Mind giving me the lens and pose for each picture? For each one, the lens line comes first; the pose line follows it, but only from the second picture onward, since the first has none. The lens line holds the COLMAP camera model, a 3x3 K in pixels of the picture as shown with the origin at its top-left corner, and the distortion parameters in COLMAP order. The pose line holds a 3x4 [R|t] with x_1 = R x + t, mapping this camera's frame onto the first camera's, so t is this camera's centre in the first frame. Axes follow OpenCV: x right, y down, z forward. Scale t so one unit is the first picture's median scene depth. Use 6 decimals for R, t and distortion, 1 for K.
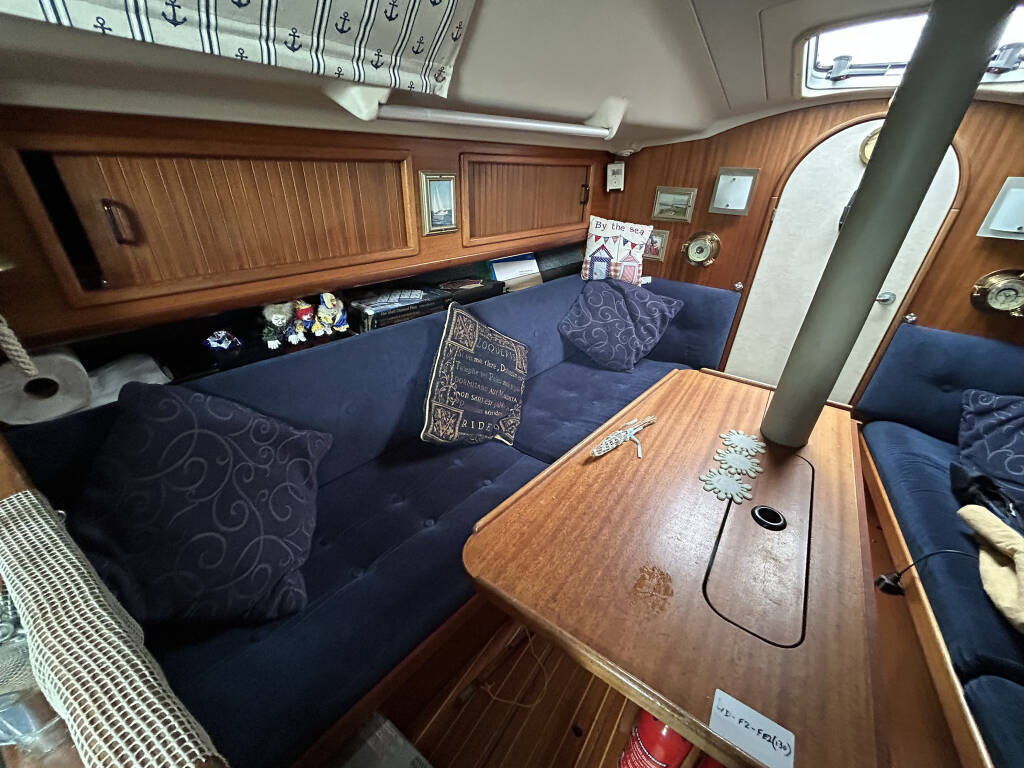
lens RADIAL K [[406.6, 0, 512.0], [0, 406.6, 384.0], [0, 0, 1]] dist [0.000448, 0.000242]
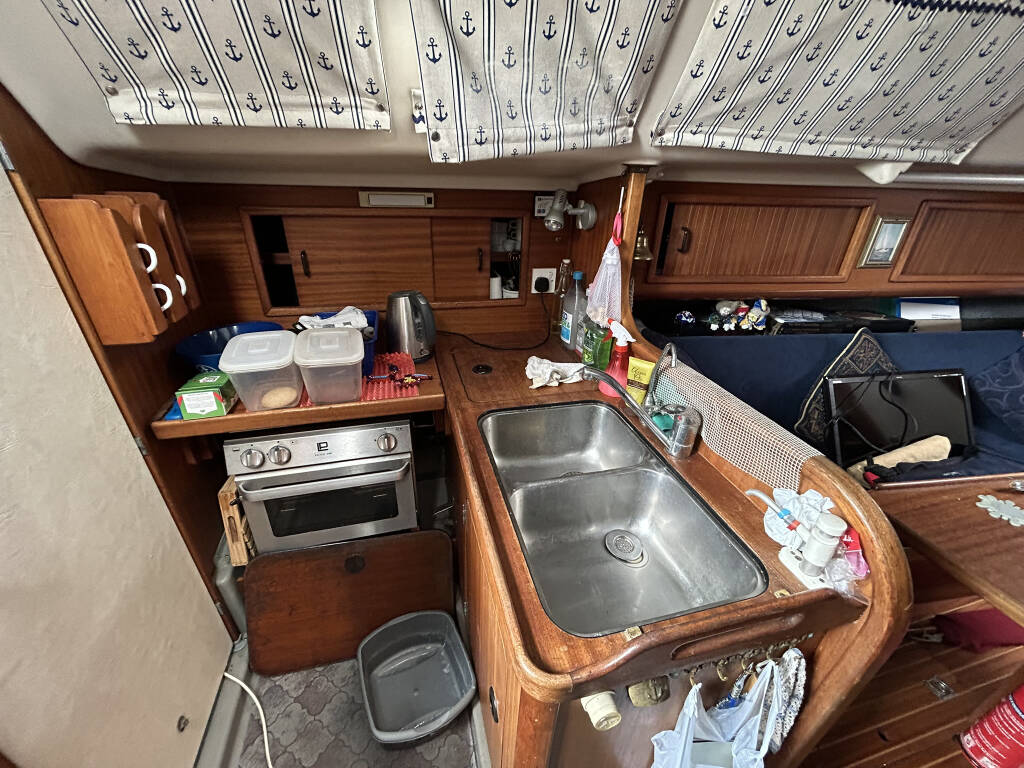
lens RADIAL K [[405.2, 0, 511.6], [0, 405.2, 370.8], [0, 0, 1]] dist [-0.002383, -0.000441]
pose [[0.766641, 0.273649, -0.580843, -0.253424], [-0.314464, 0.948733, 0.031917, 0.219474], [0.559799, 0.158185, 0.813390, -0.519793]]
